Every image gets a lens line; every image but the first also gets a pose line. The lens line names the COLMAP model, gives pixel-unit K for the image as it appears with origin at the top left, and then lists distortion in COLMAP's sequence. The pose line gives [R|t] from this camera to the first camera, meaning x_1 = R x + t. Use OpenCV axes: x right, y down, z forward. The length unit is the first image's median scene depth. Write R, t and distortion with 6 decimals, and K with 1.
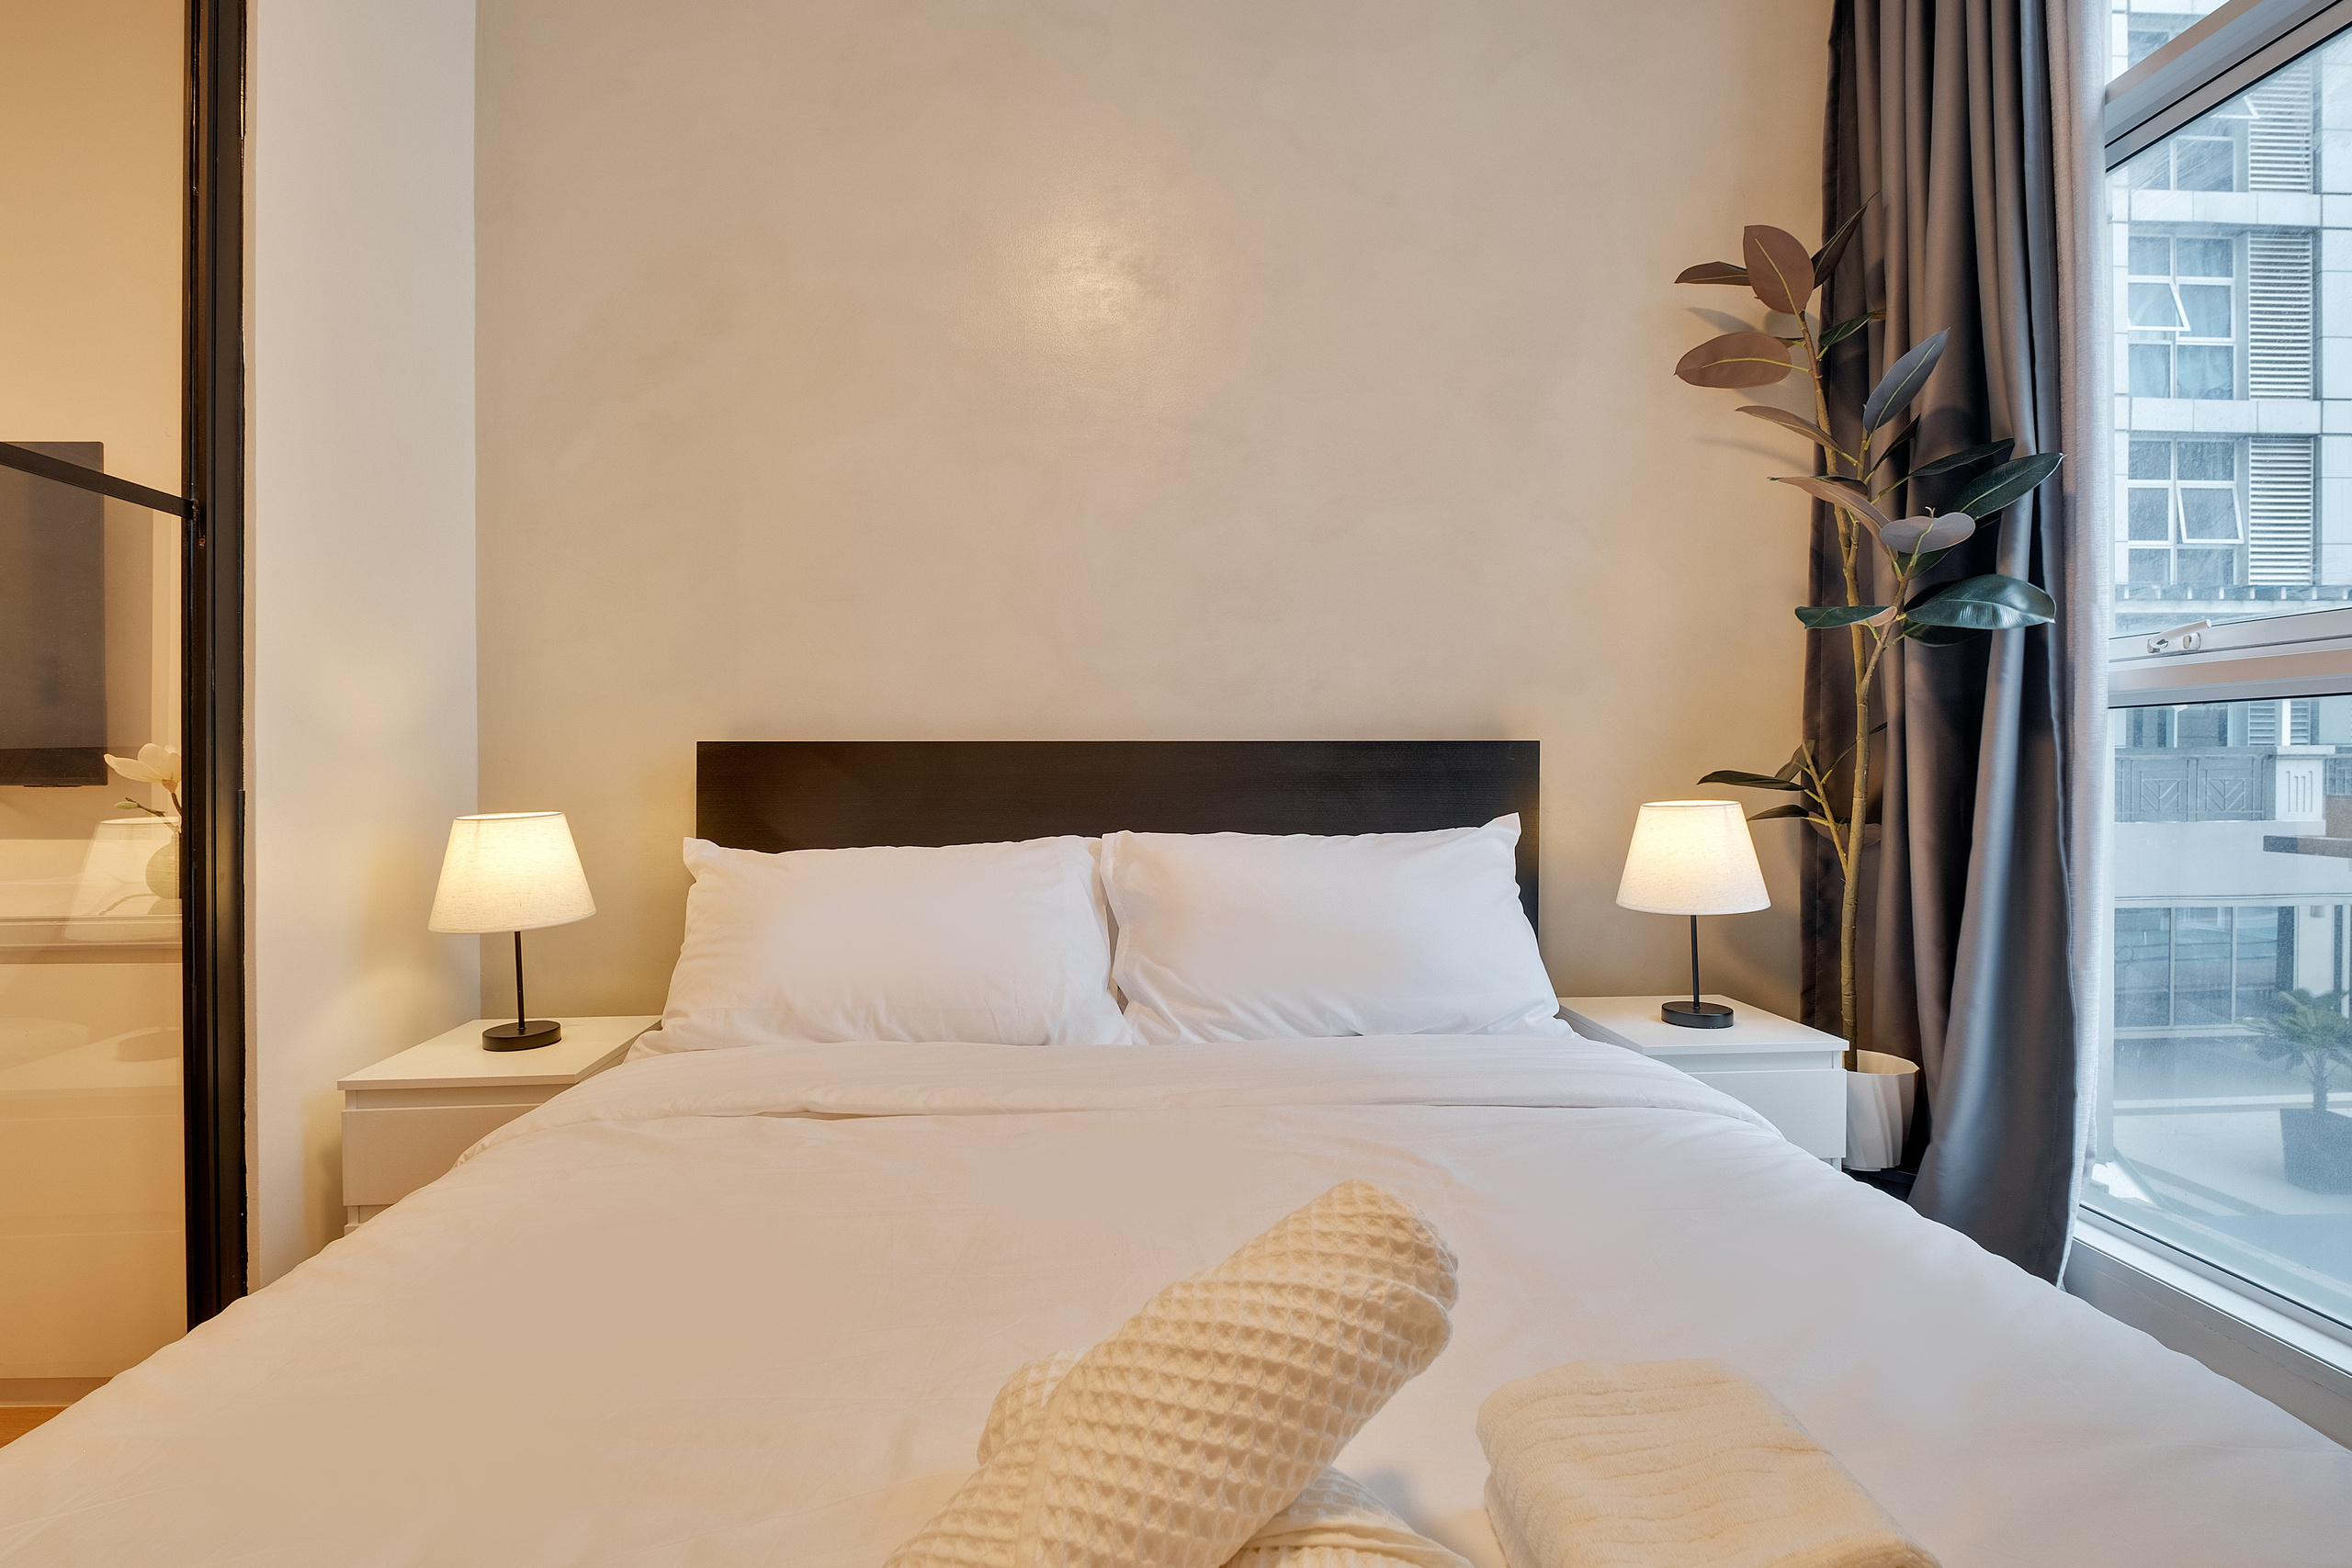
lens RADIAL K [[1142.9, 0, 1176.0], [0, 1142.9, 784.0], [0, 0, 1]] dist [-0.003273, -0.000593]
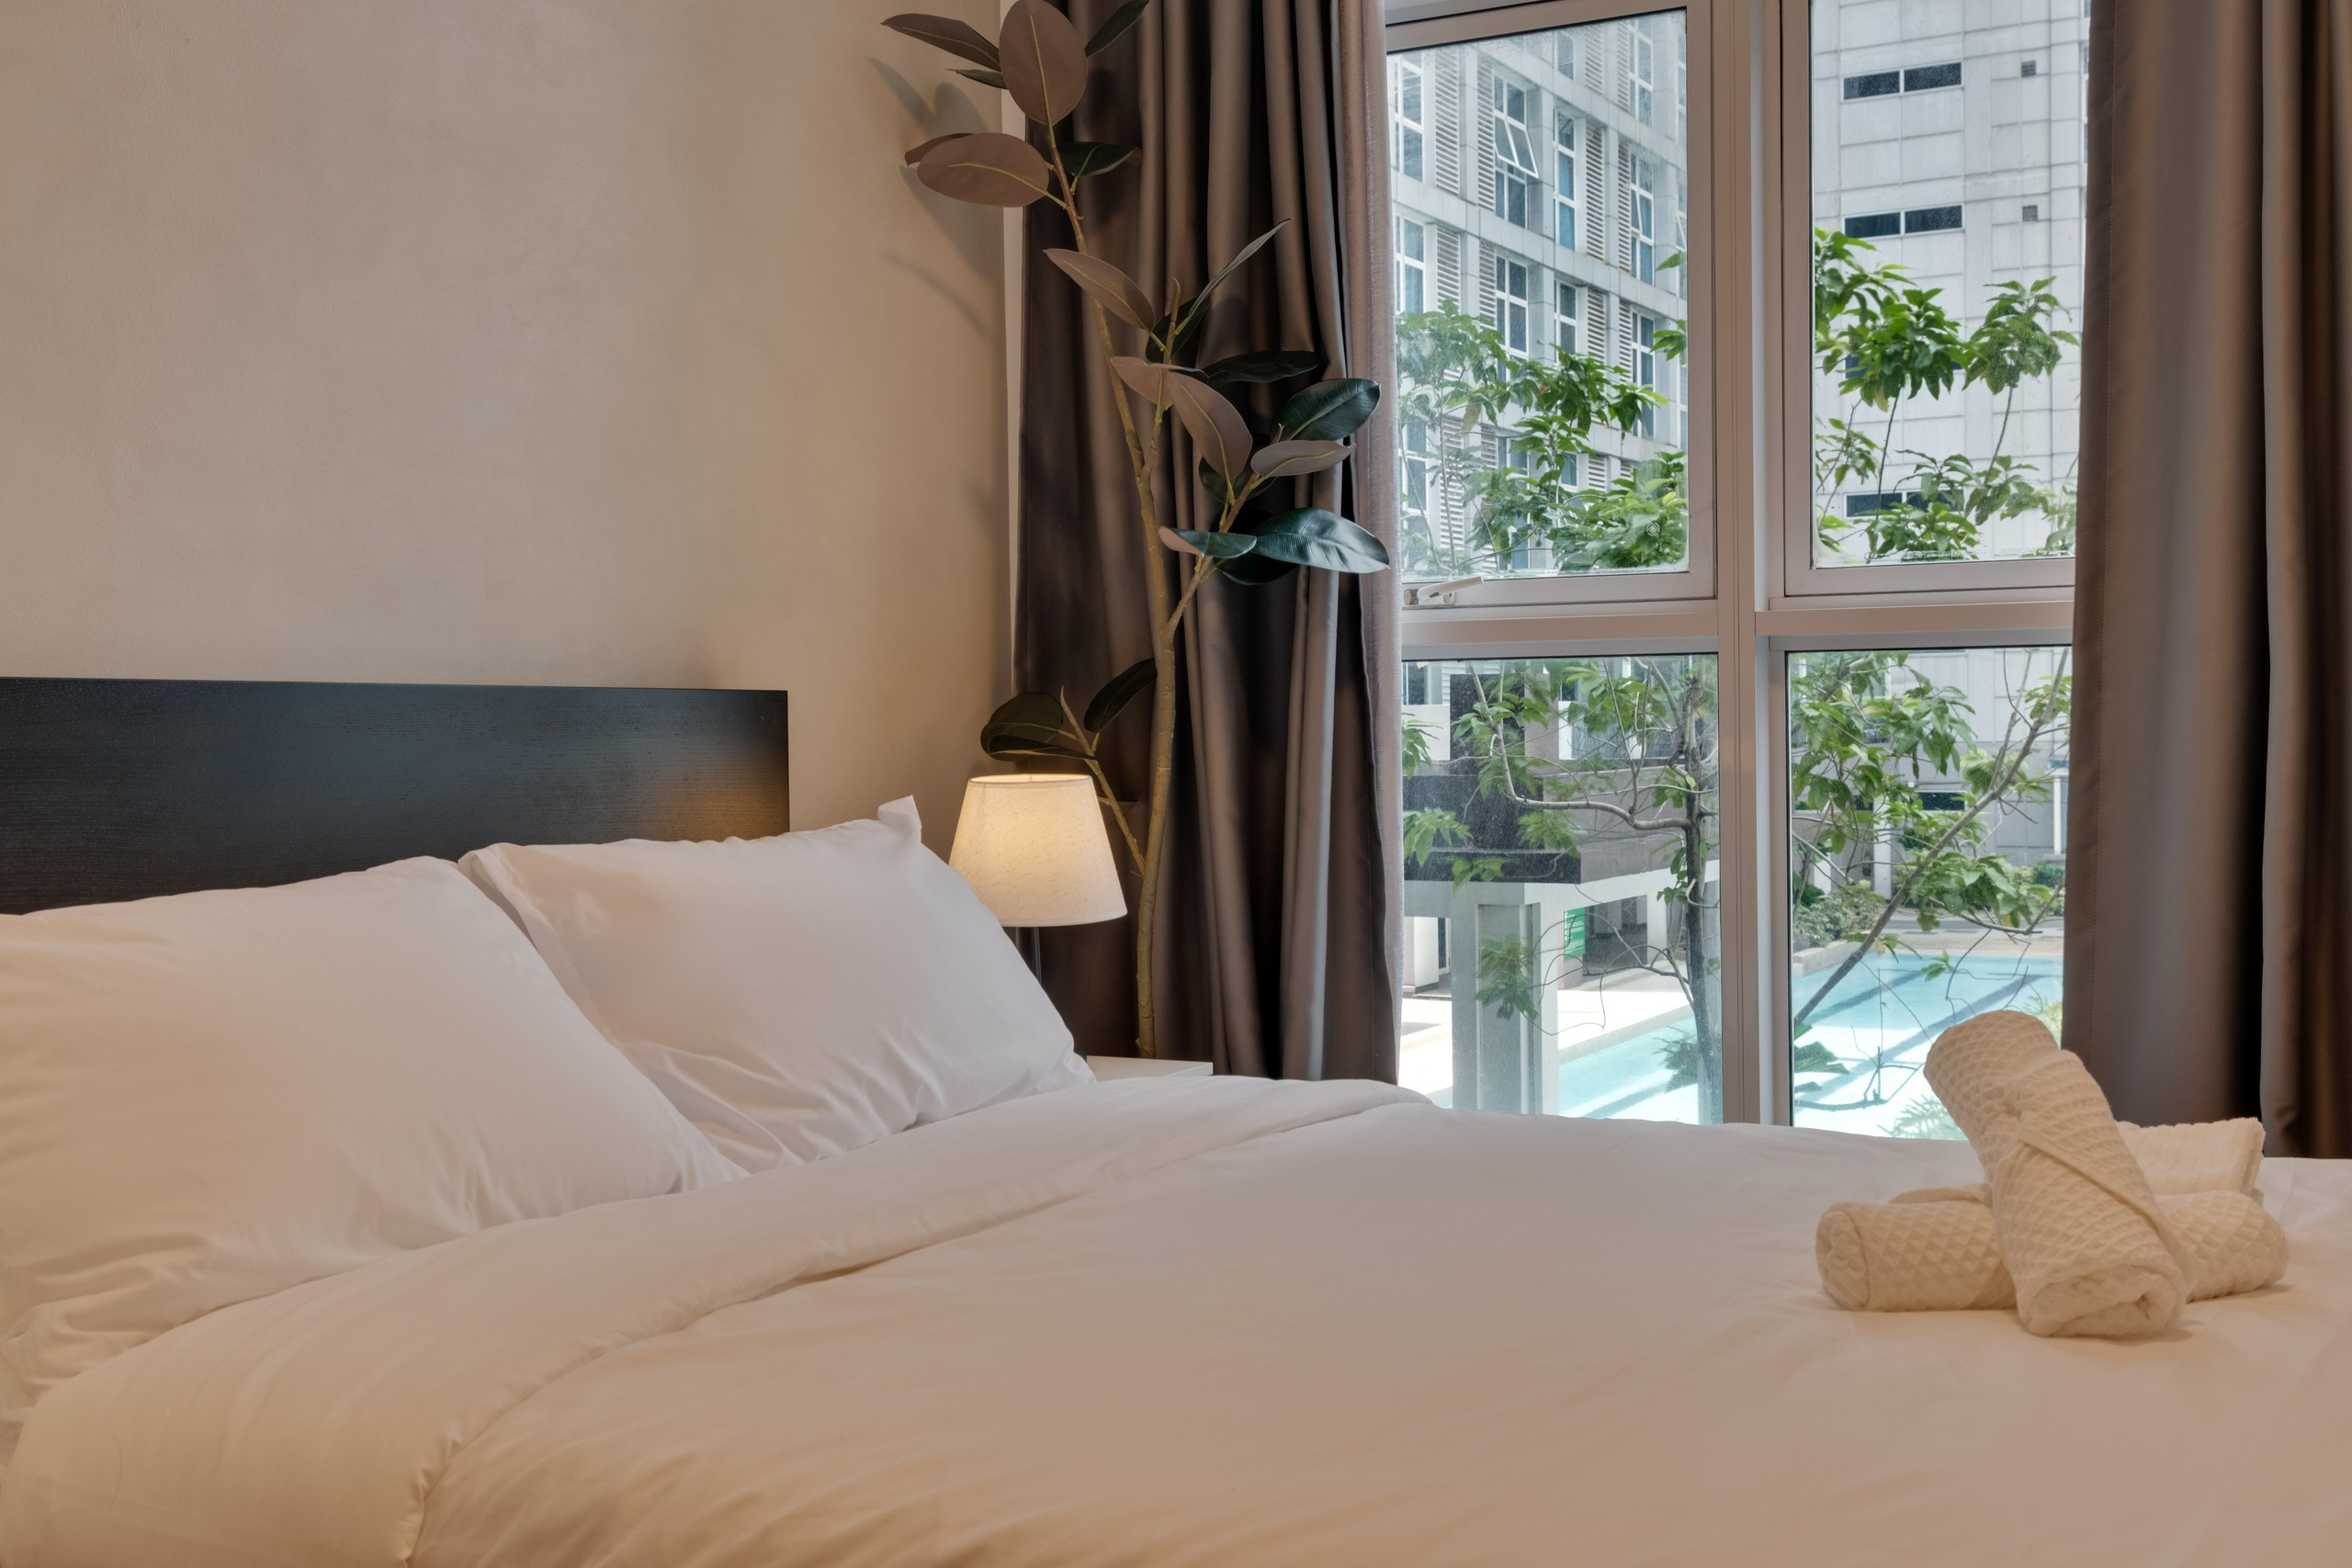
lens RADIAL K [[2567.6, 0, 1176.0], [0, 2567.6, 784.0], [0, 0, 1]] dist [0.007191, 0.003204]
pose [[0.517259, -0.020390, 0.855586, -1.005284], [0.021019, 0.999717, 0.011118, 0.004581], [-0.855571, 0.012233, 0.517541, 0.067620]]
